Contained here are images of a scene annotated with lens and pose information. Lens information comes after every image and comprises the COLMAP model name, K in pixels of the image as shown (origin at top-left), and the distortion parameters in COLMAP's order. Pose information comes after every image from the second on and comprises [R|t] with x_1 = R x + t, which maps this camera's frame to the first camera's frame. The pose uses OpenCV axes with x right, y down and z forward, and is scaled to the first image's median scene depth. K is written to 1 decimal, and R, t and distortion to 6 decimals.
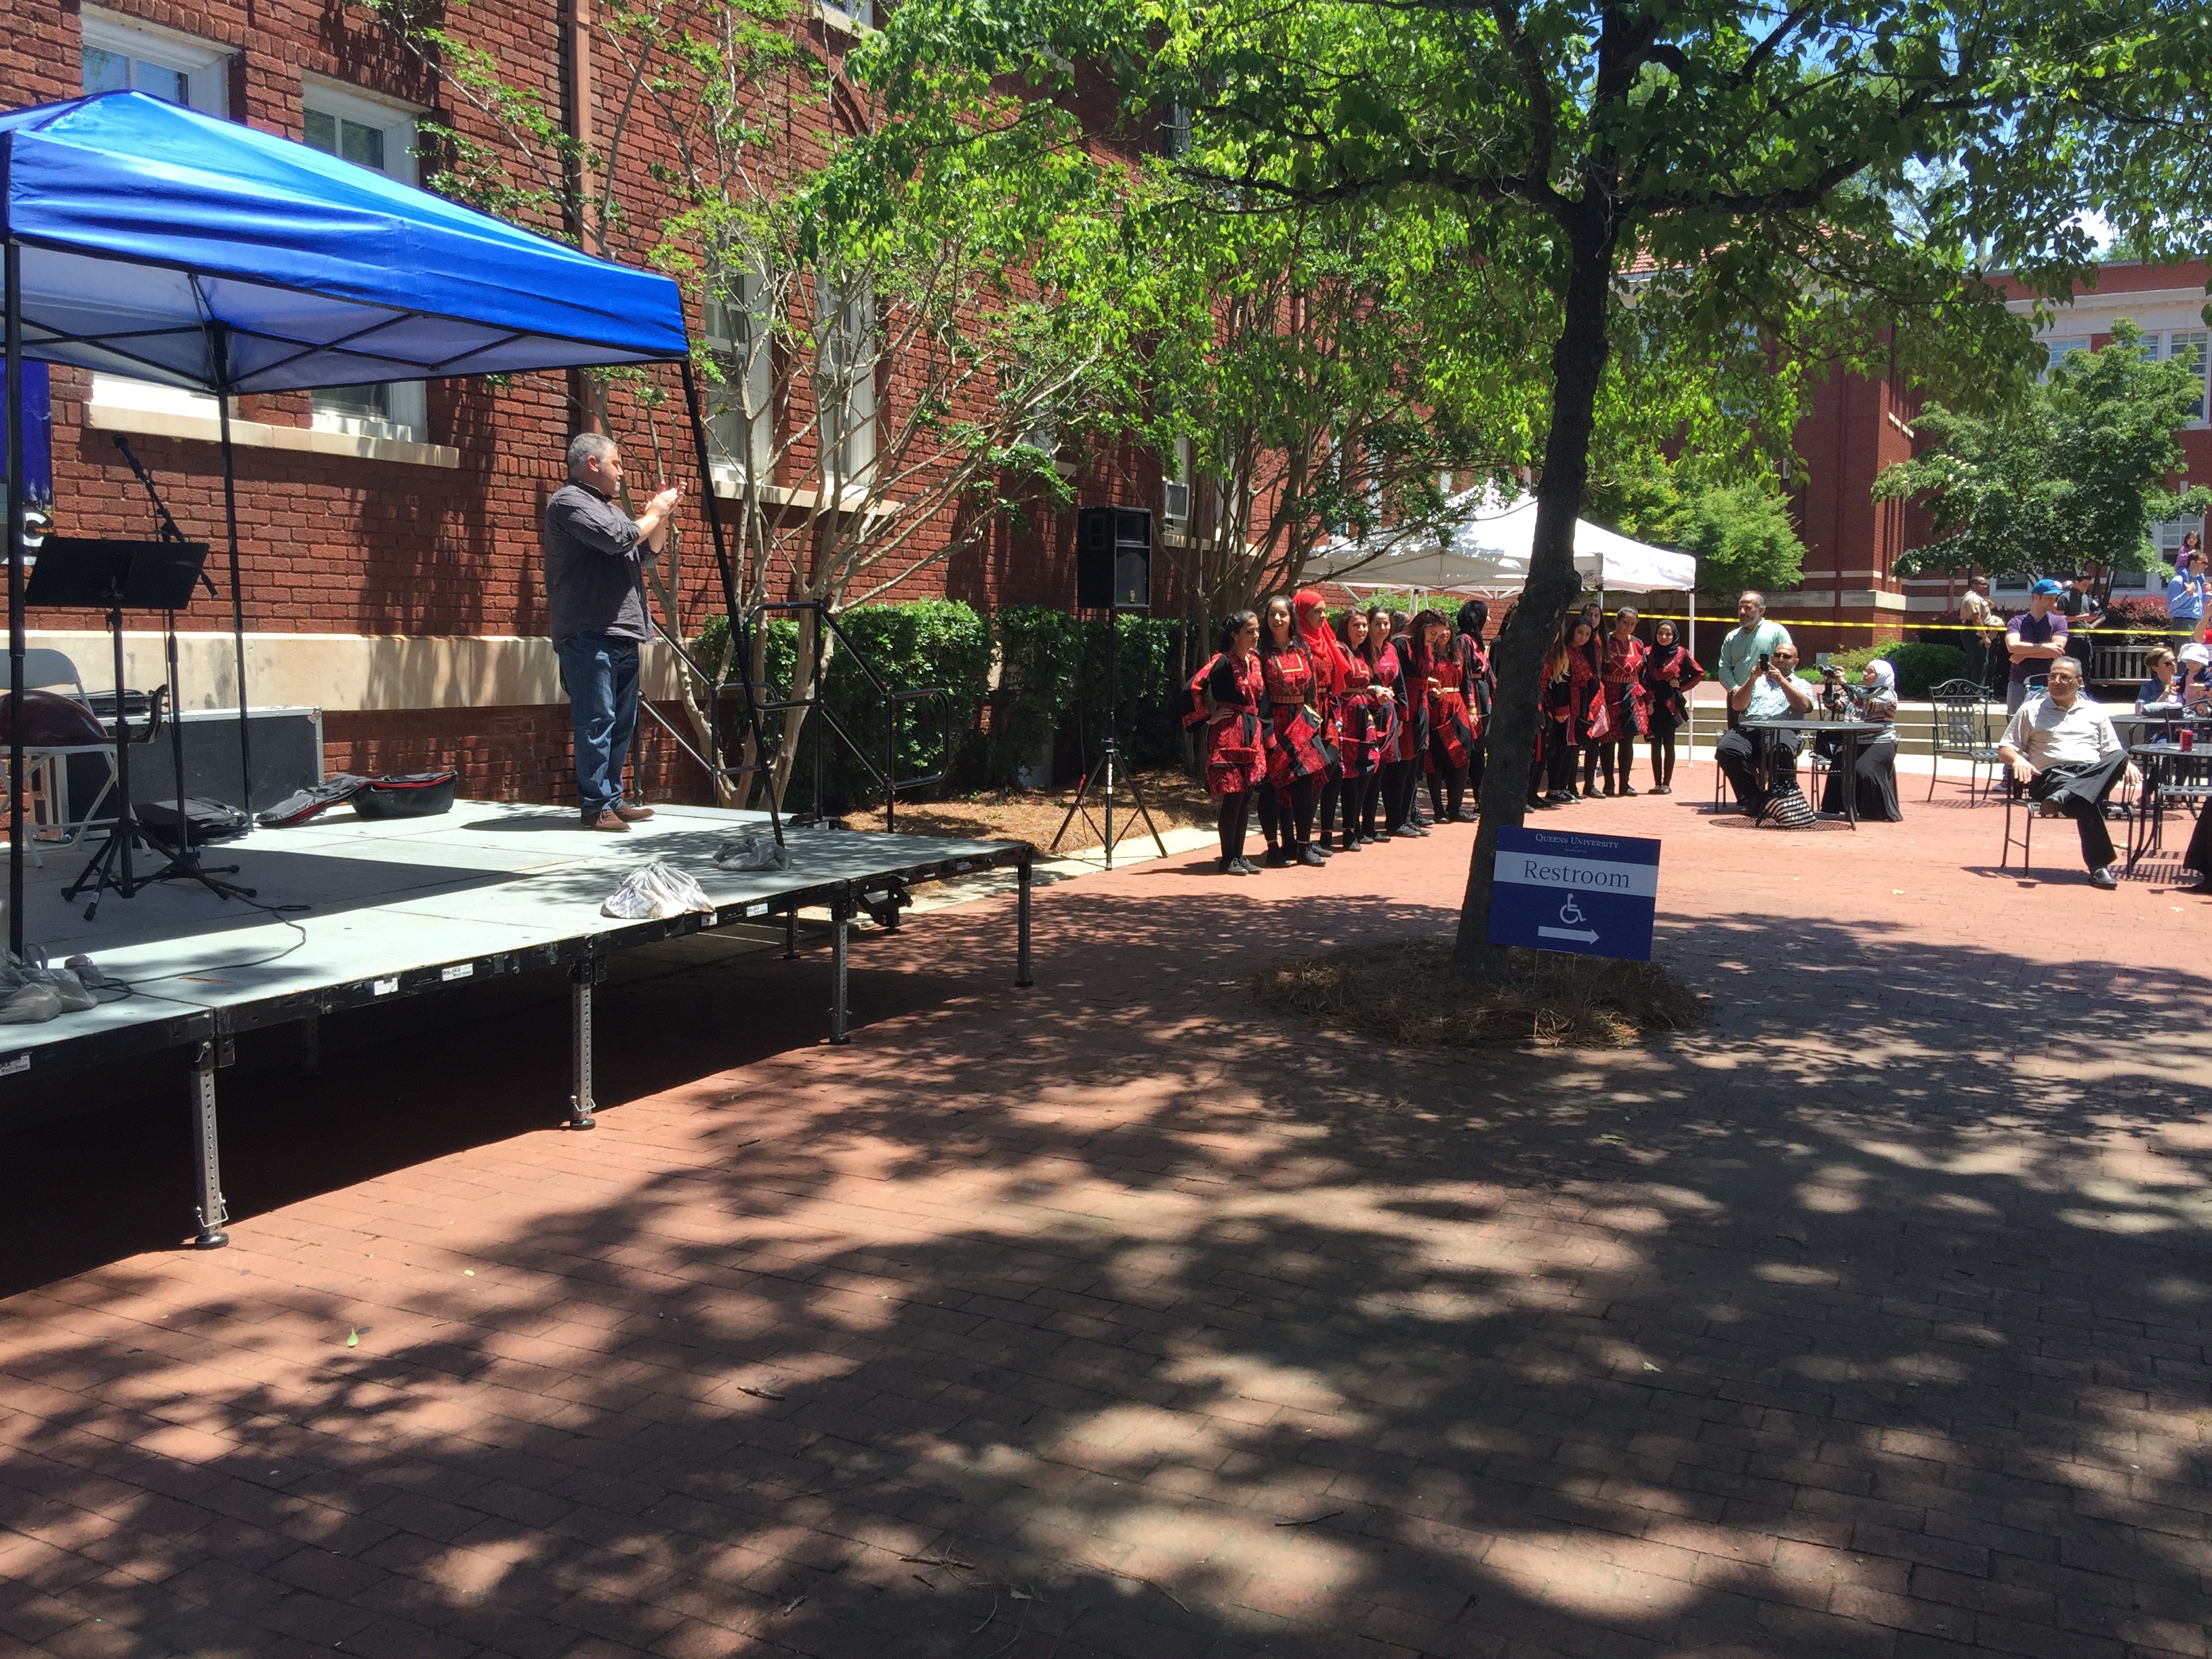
lens RADIAL K [[1880.7, 0, 1106.7], [0, 1880.7, 833.6], [0, 0, 1]] dist [-0.001832, -0.003492]
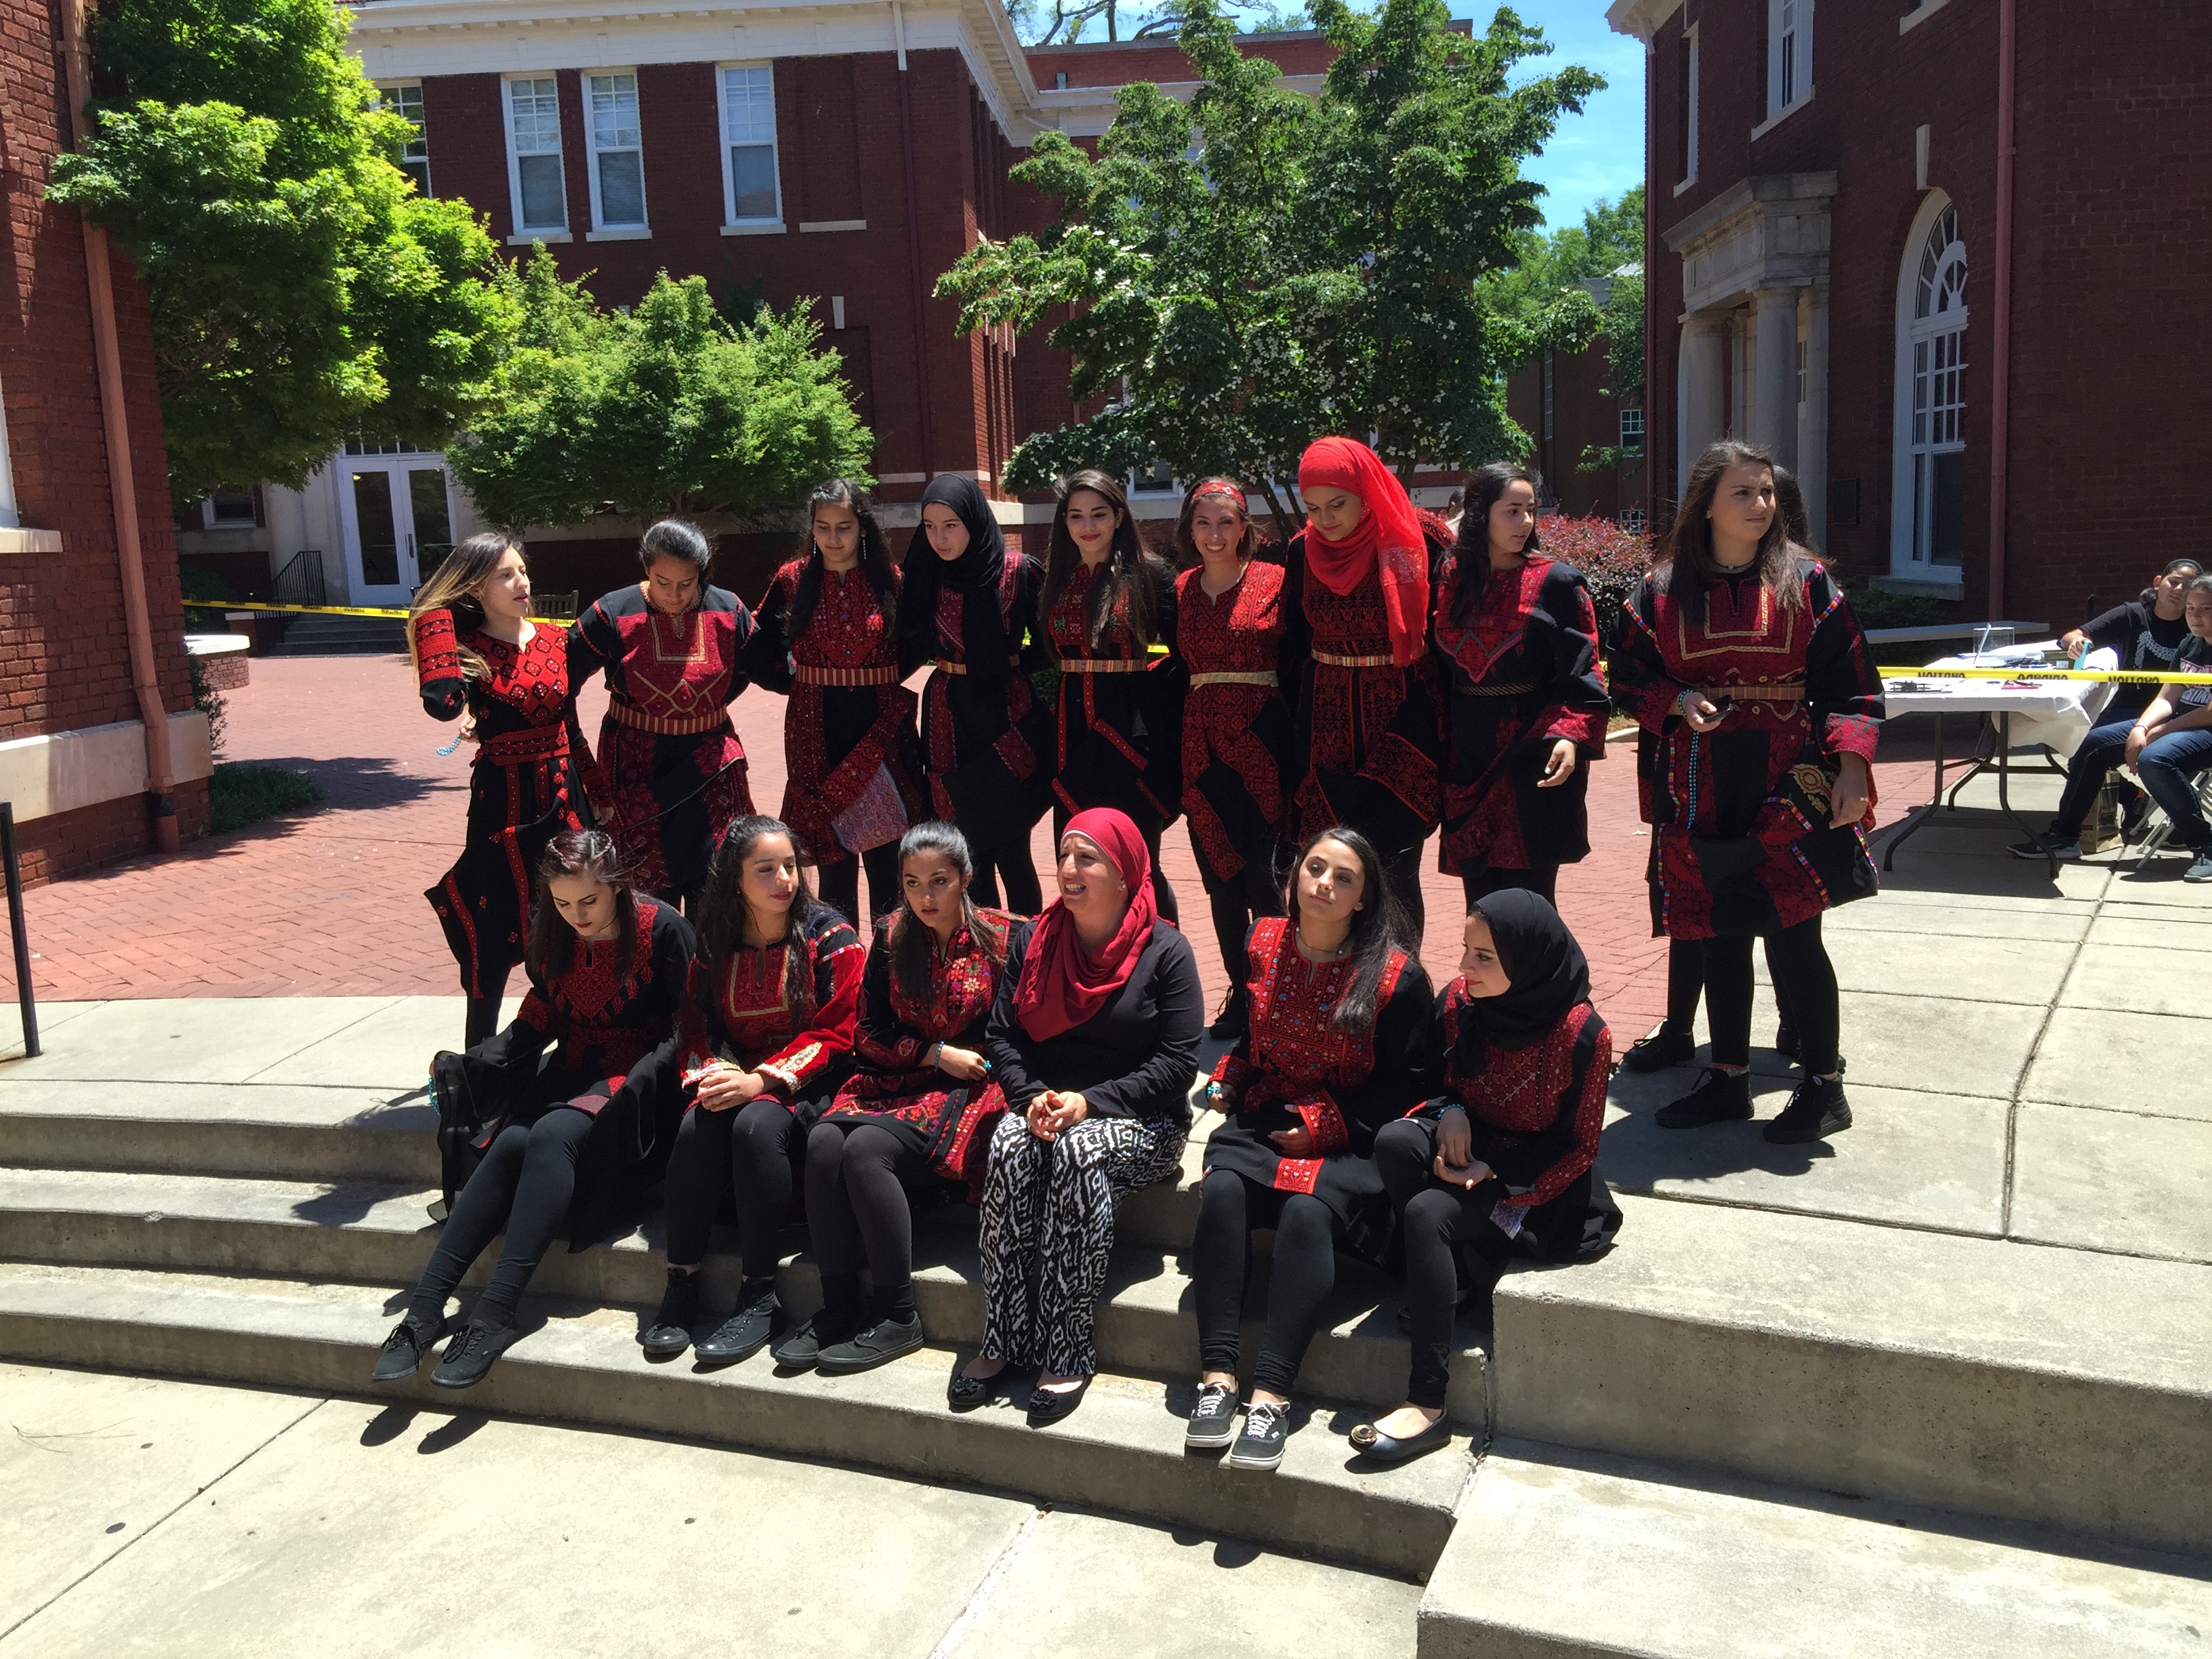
lens RADIAL K [[1880.7, 0, 1109.5], [0, 1880.7, 825.4], [0, 0, 1]] dist [-0.001832, -0.003492]
pose [[0.902137, -0.101285, 0.419393, 0.168558], [0.080234, 0.994482, 0.067584, -0.059616], [-0.423924, -0.027321, 0.905286, 0.399515]]
